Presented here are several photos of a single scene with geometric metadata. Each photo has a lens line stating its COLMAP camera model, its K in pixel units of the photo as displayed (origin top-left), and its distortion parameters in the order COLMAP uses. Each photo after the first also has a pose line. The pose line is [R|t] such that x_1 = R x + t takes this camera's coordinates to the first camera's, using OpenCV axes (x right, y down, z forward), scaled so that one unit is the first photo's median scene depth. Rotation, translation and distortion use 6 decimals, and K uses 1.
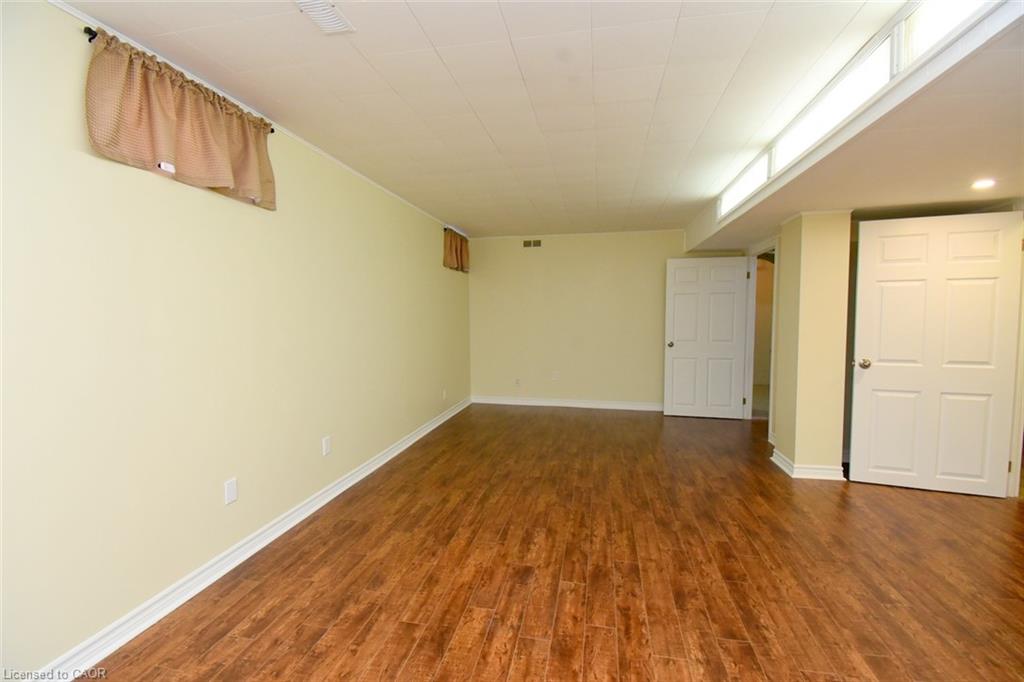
lens RADIAL K [[451.2, 0, 507.5], [0, 451.2, 344.9], [0, 0, 1]] dist [0.022541, -0.029095]
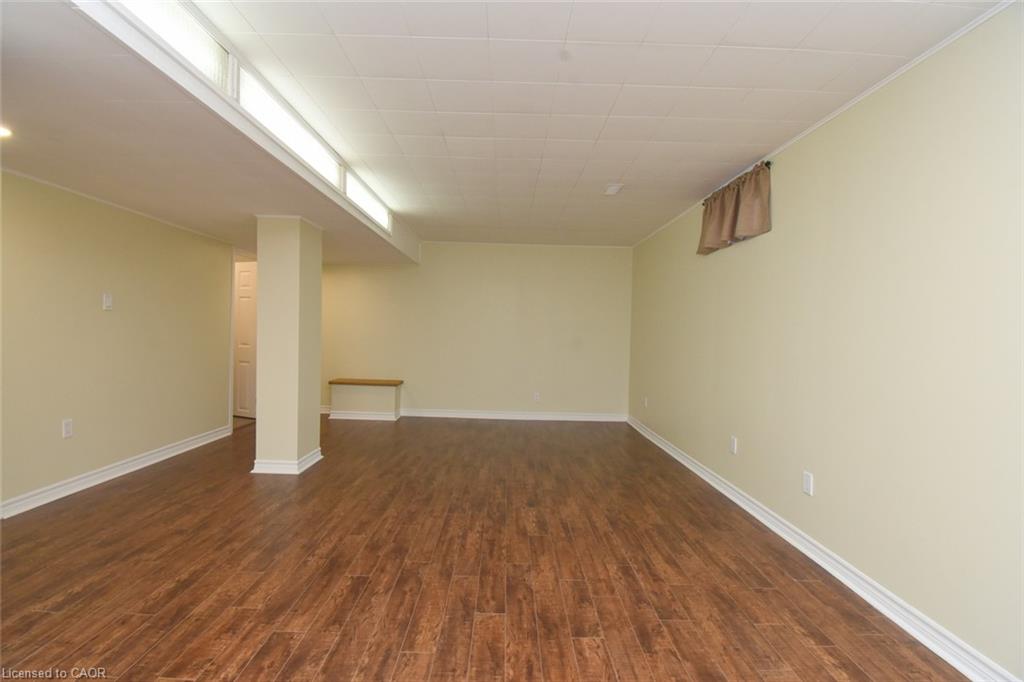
lens RADIAL K [[451.2, 0, 507.5], [0, 451.2, 344.9], [0, 0, 1]] dist [0.022541, -0.029095]
pose [[-0.978708, -0.017212, -0.204535, 0.347208], [-0.037845, 0.994525, 0.097400, -0.095360], [0.201739, 0.103067, -0.974001, 1.966508]]
